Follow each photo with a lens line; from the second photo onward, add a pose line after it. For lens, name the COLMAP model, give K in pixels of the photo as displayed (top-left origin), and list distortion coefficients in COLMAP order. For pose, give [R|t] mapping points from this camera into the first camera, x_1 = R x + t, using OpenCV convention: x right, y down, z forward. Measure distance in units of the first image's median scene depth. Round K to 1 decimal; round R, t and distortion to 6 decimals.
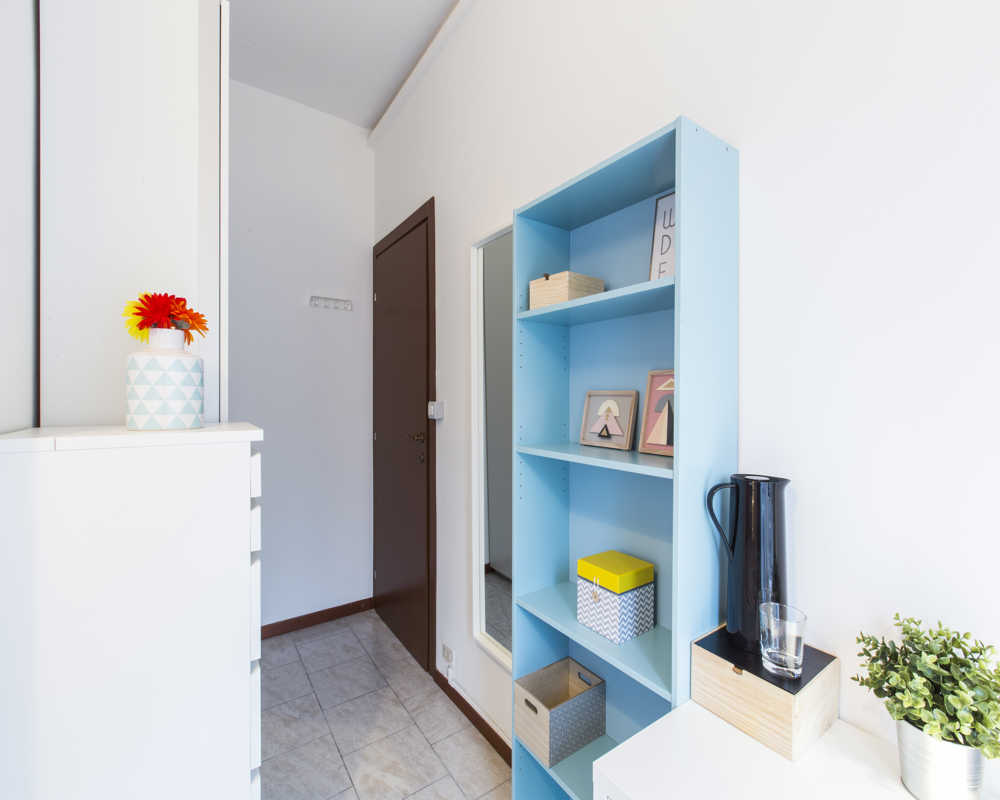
lens RADIAL K [[445.2, 0, 500.2], [0, 445.2, 394.5], [0, 0, 1]] dist [-0.002272, -0.000086]
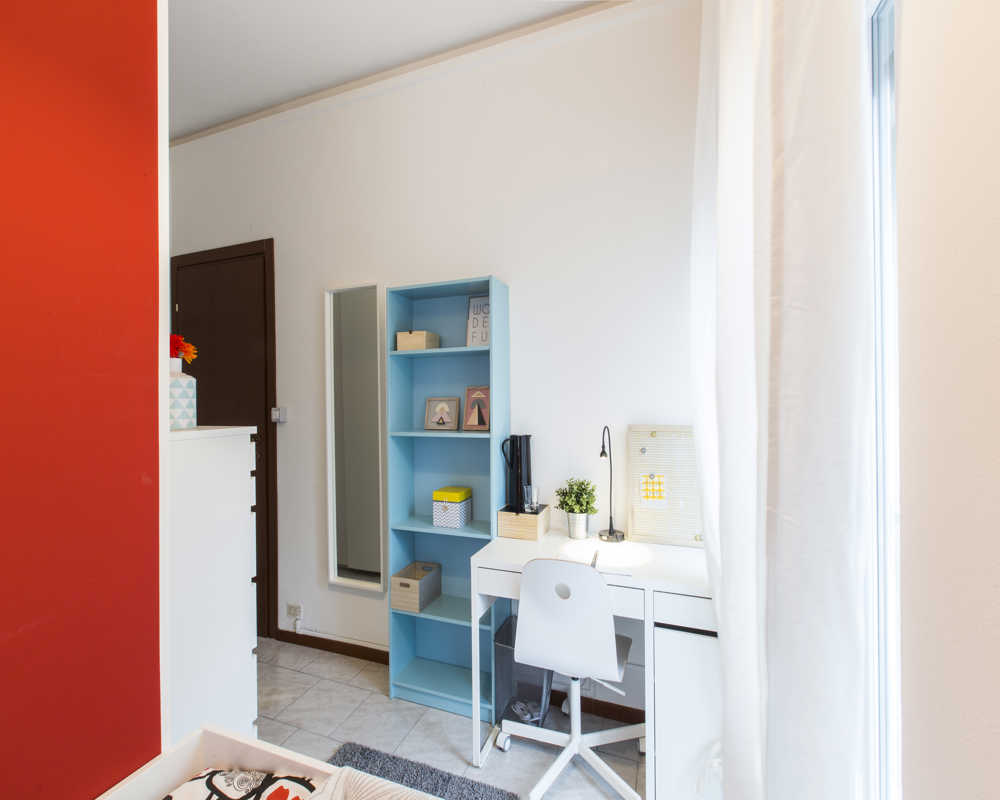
lens RADIAL K [[452.5, 0, 500.0], [0, 452.5, 400.0], [0, 0, 1]] dist [0.000151, -0.000030]
pose [[0.825641, -0.015609, 0.563980, -0.645216], [0.014299, 0.999875, 0.006740, -0.009160], [-0.564015, 0.002500, 0.825761, -0.683349]]
